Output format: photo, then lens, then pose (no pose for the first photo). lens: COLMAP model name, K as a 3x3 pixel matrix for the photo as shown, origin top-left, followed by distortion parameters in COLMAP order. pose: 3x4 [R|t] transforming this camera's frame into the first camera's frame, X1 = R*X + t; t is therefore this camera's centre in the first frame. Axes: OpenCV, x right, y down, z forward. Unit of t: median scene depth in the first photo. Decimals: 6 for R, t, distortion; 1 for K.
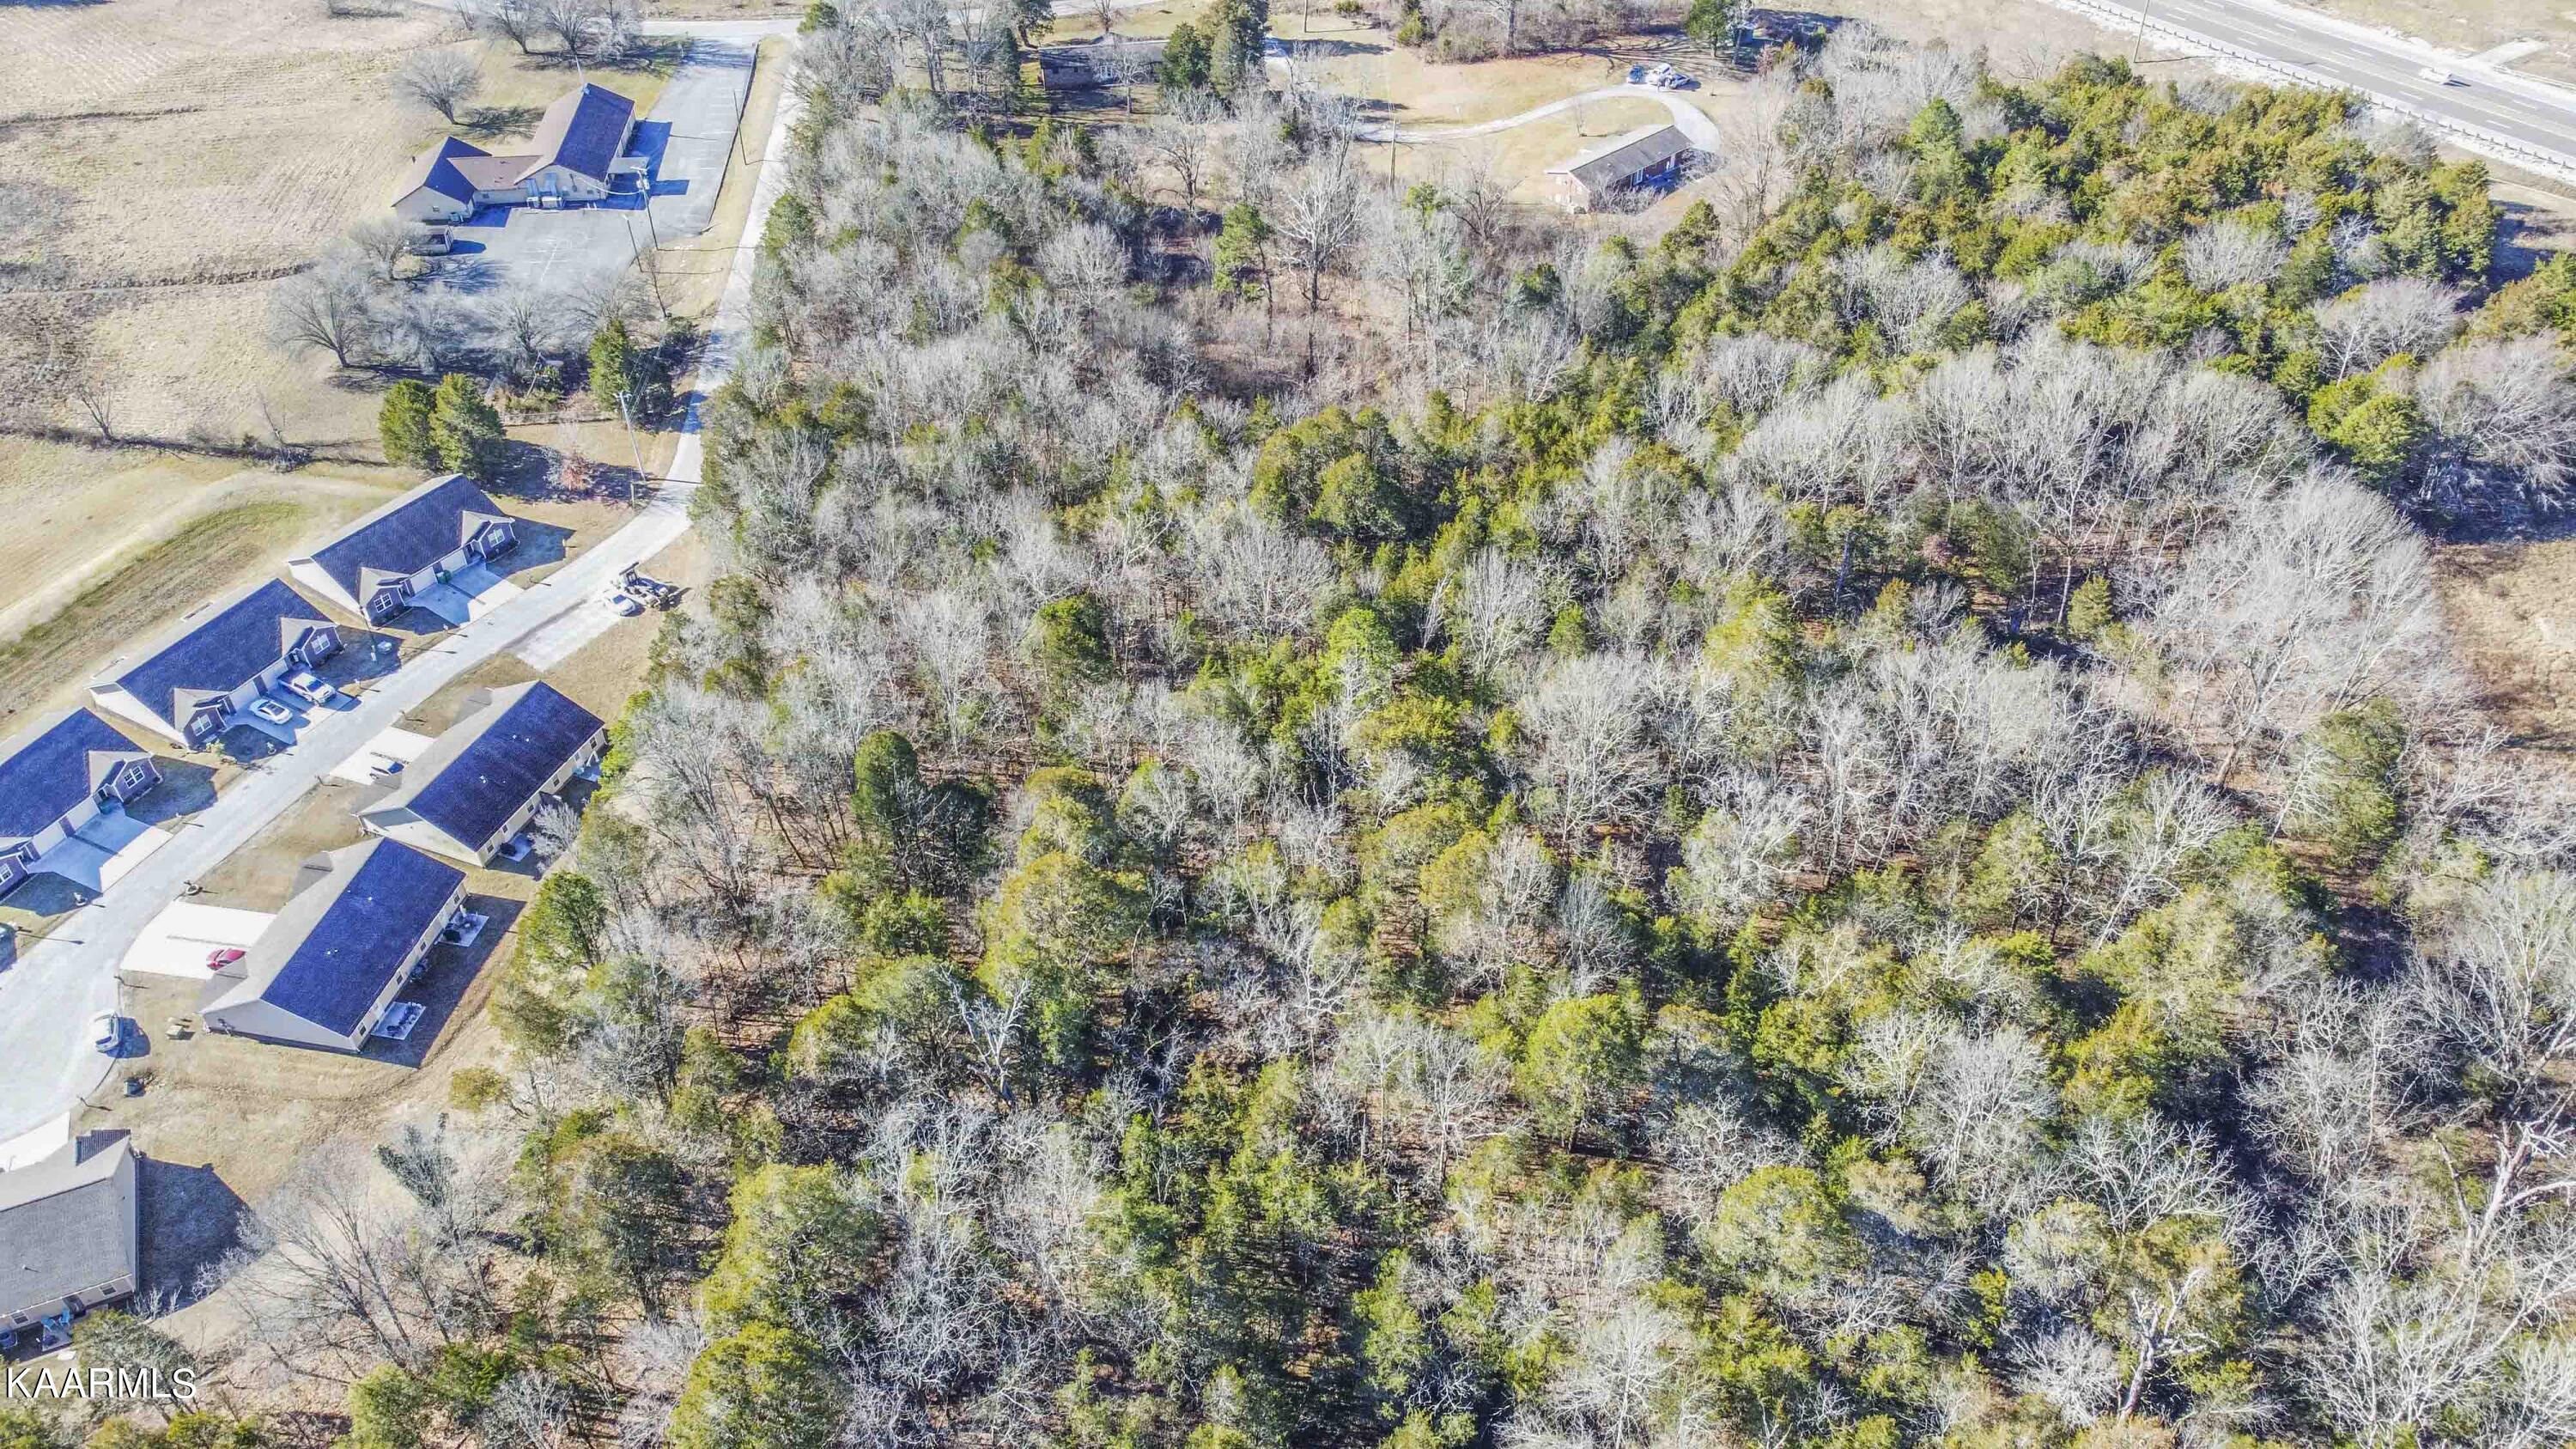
lens RADIAL K [[1930.8, 0, 1288.0], [0, 1930.8, 724.5], [0, 0, 1]] dist [0.008797, -0.010957]
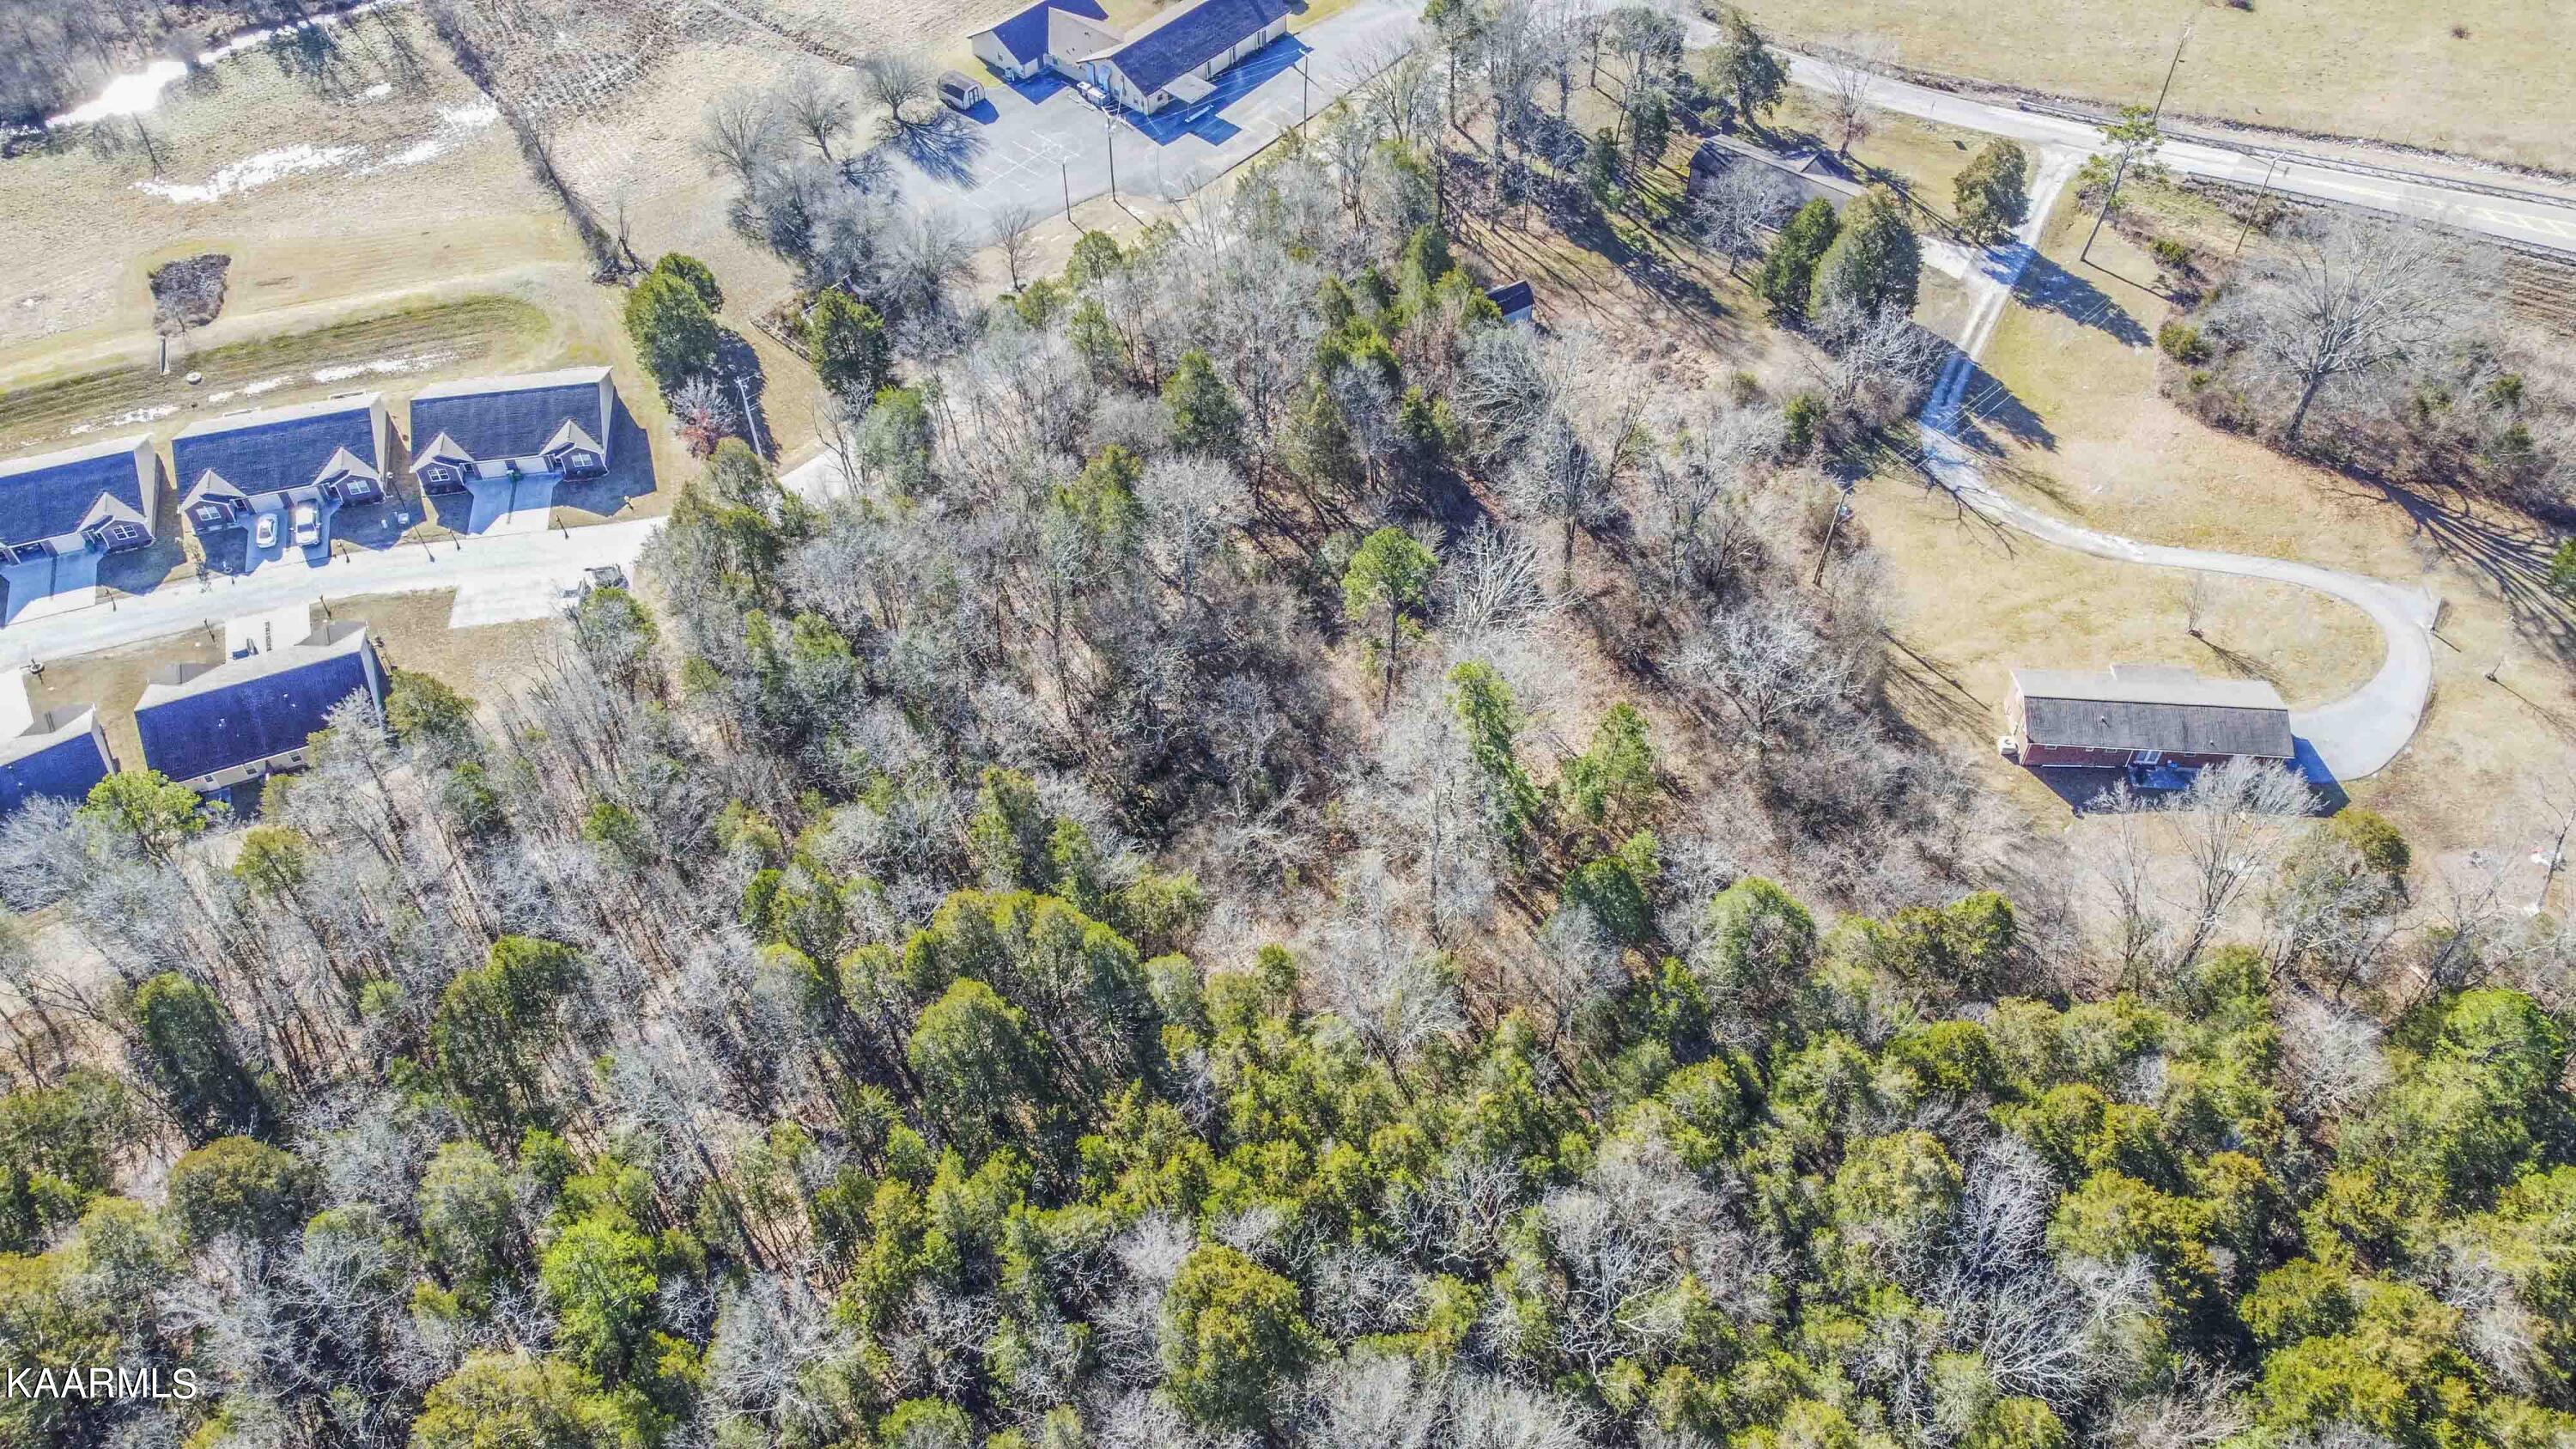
lens RADIAL K [[1930.8, 0, 1288.0], [0, 1930.8, 724.5], [0, 0, 1]] dist [0.008797, -0.010957]
pose [[0.684689, 0.539346, -0.490212, 0.364585], [-0.467495, 0.841001, 0.272335, -0.419676], [0.559151, 0.042707, 0.827965, 0.441197]]
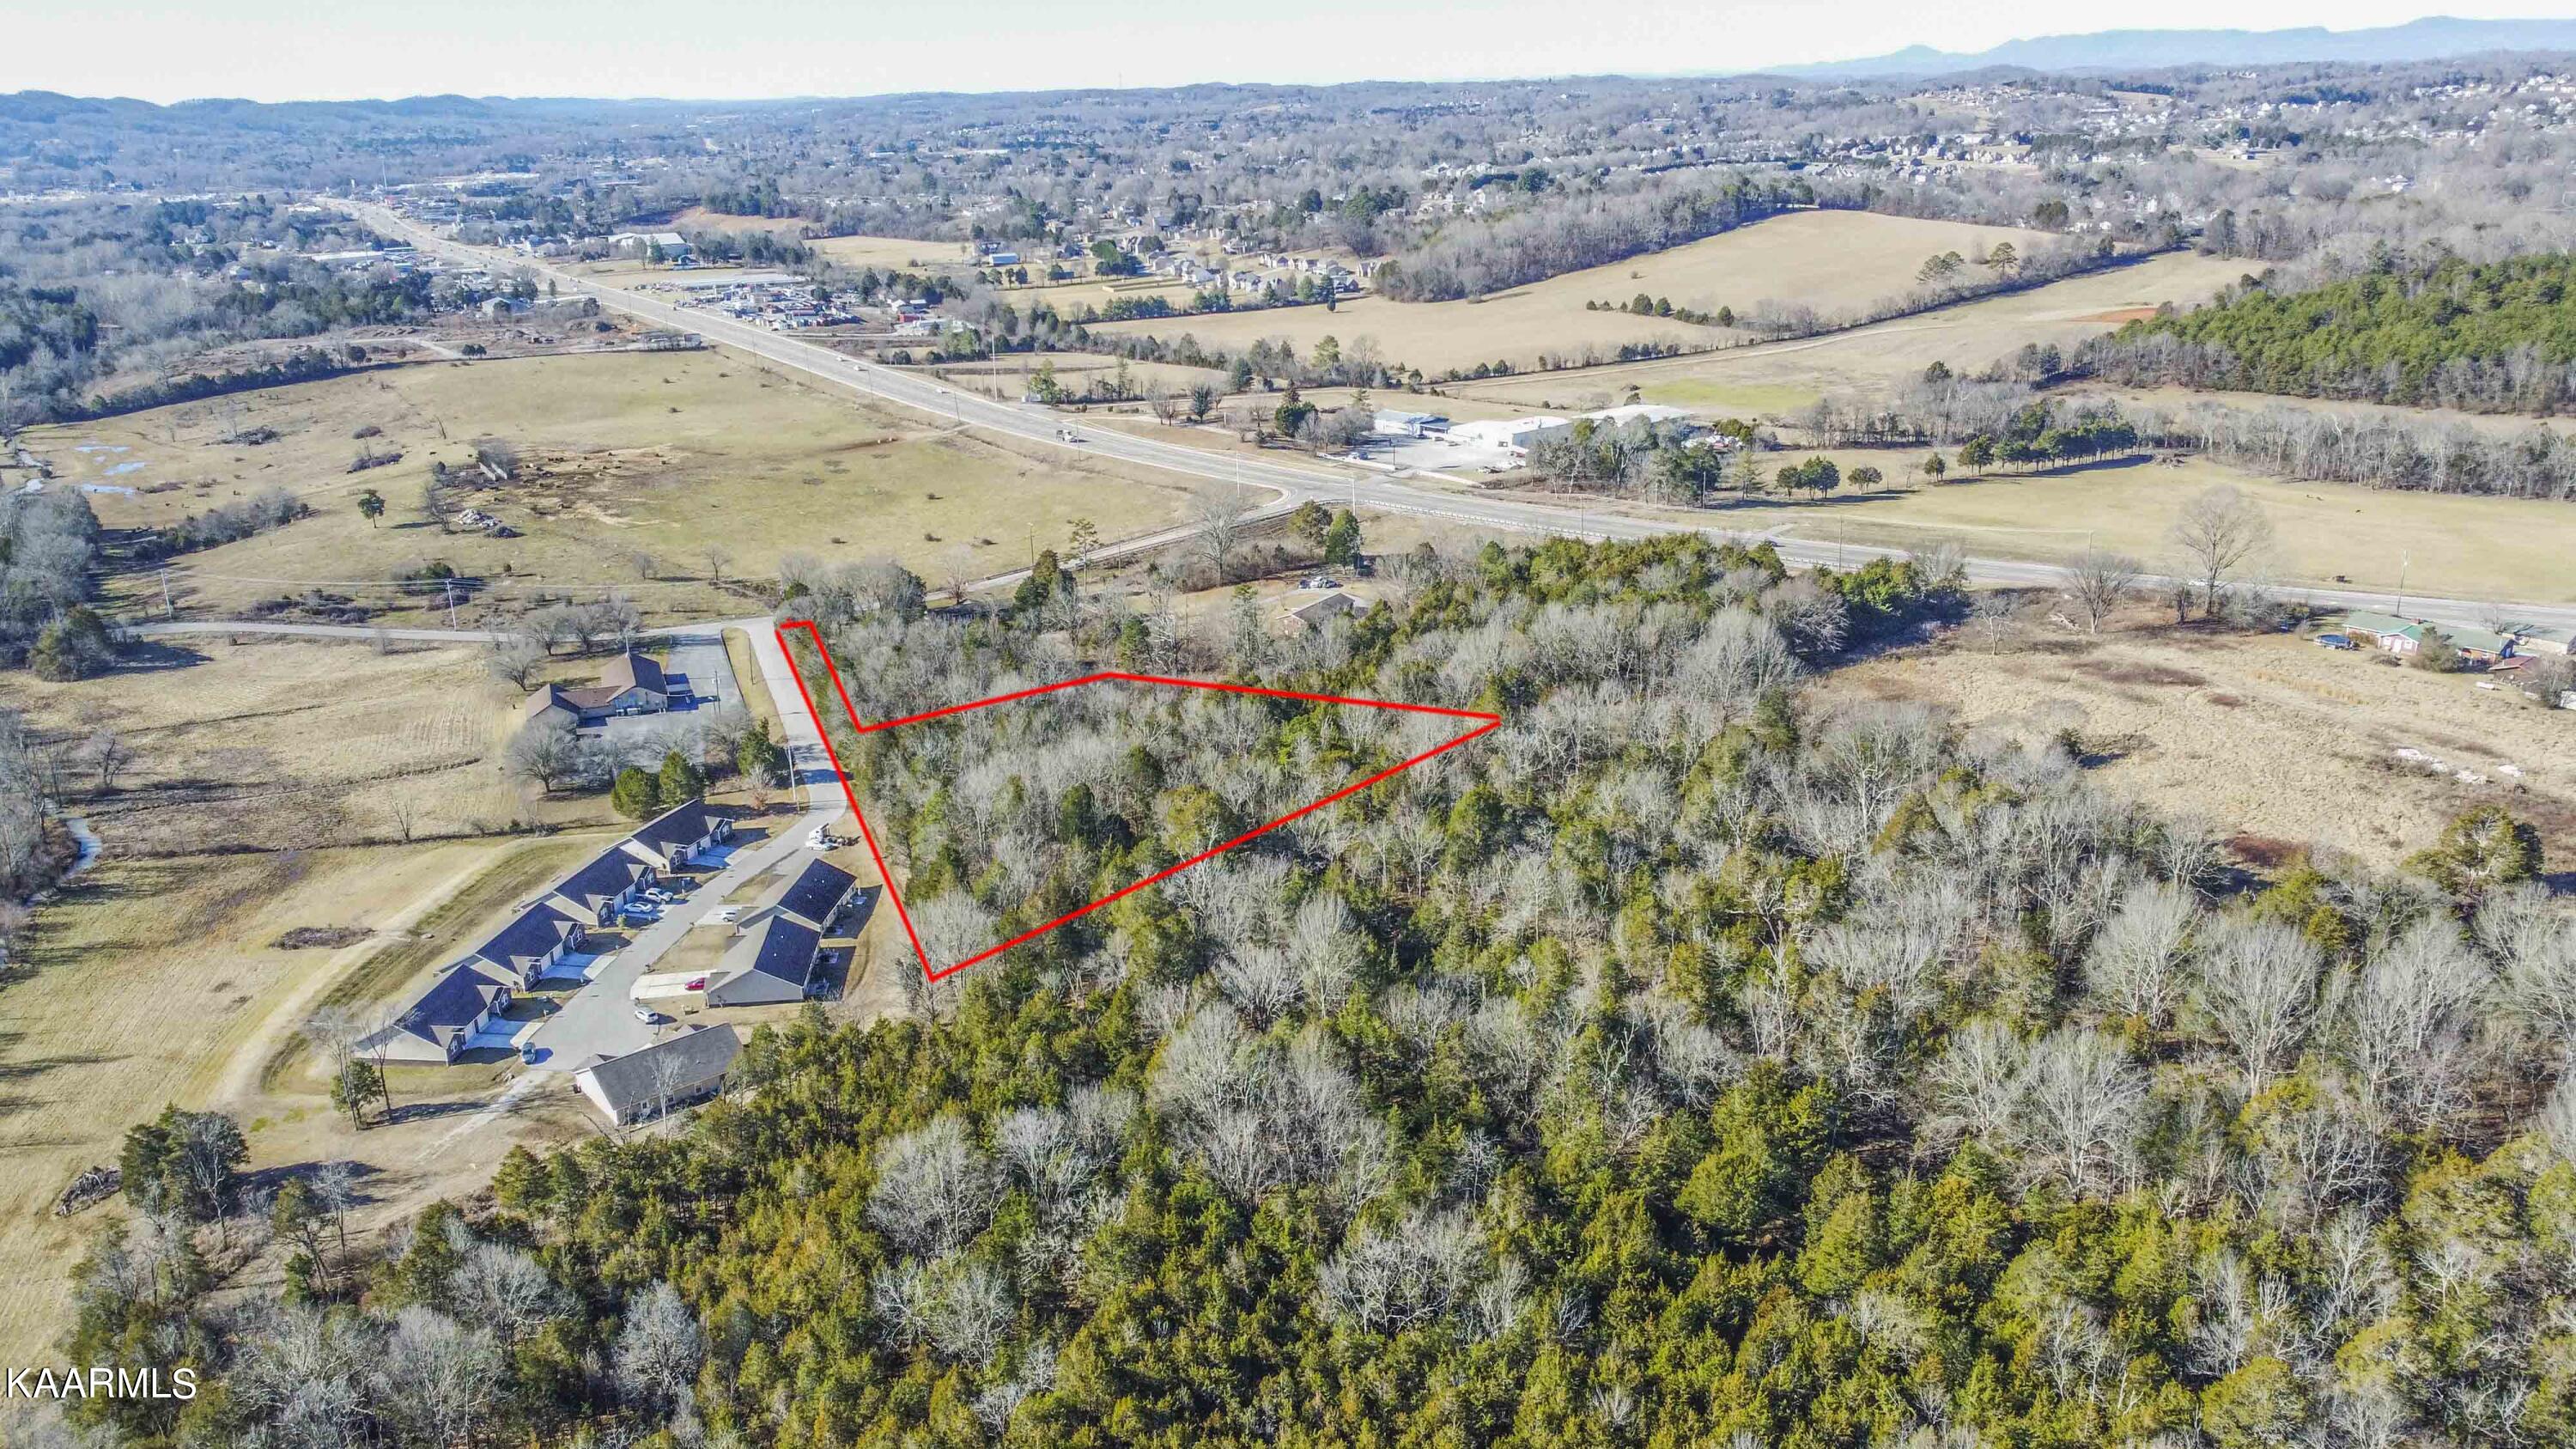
lens RADIAL K [[1930.8, 0, 1288.0], [0, 1930.8, 724.5], [0, 0, 1]] dist [0.008797, -0.010957]
pose [[0.962547, -0.097701, 0.252900, -0.371489], [0.187599, 0.913454, -0.361121, 0.521401], [-0.195731, 0.395040, 0.897571, -0.620249]]
